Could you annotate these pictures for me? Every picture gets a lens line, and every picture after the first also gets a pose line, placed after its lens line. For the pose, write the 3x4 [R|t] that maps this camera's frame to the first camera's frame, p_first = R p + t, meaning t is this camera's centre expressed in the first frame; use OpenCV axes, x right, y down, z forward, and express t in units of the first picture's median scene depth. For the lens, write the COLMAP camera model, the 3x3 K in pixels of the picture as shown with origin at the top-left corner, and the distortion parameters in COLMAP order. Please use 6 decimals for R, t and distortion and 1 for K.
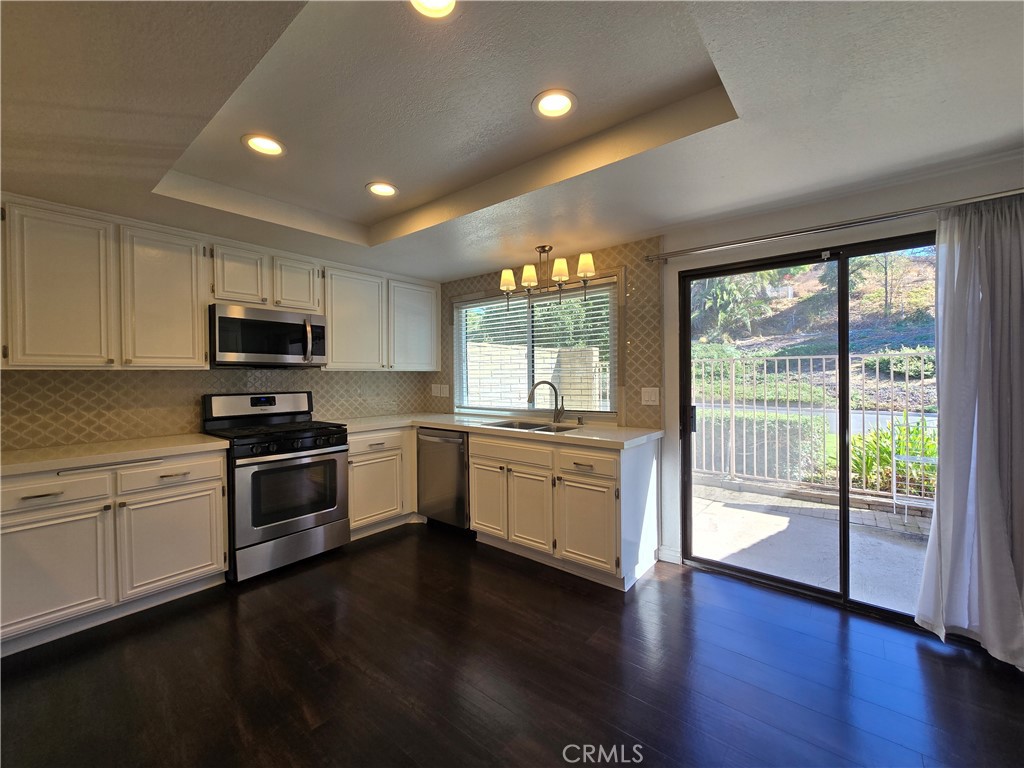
lens RADIAL K [[419.1, 0, 516.7], [0, 419.1, 380.0], [0, 0, 1]] dist [-0.001175, -0.001006]
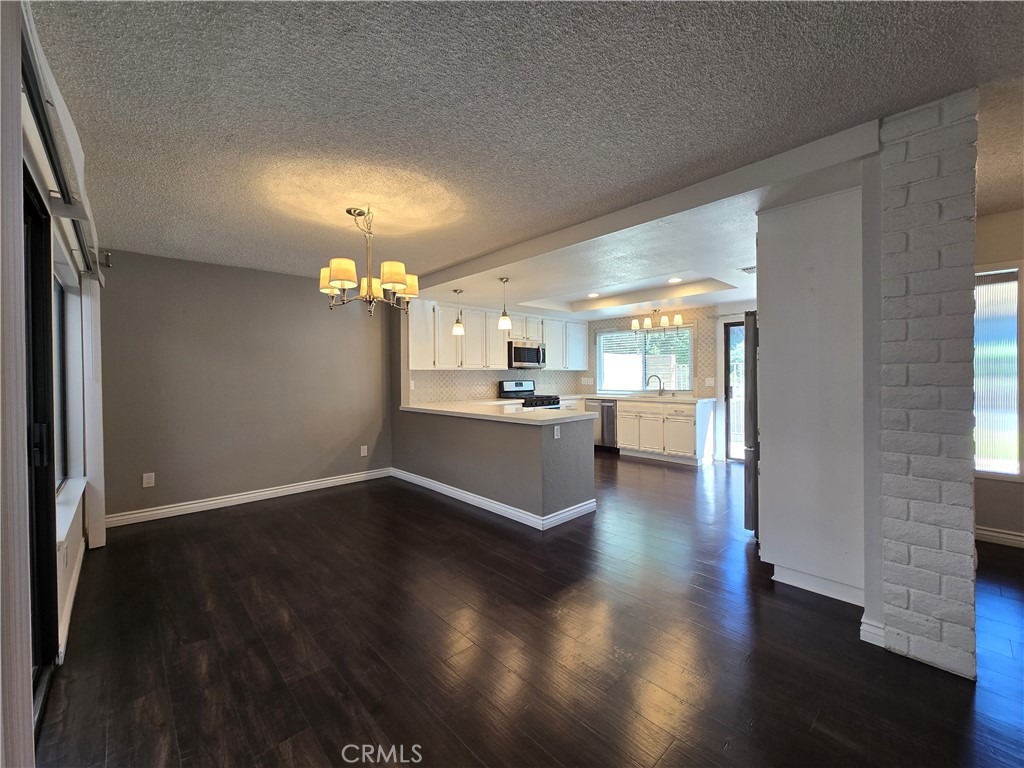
lens RADIAL K [[419.1, 0, 515.8], [0, 419.1, 380.2], [0, 0, 1]] dist [-0.001175, -0.001006]
pose [[0.991185, 0.001001, -0.132481, -0.344249], [-0.000963, 0.999999, 0.000347, 0.028193], [0.132481, -0.000216, 0.991185, -1.132506]]
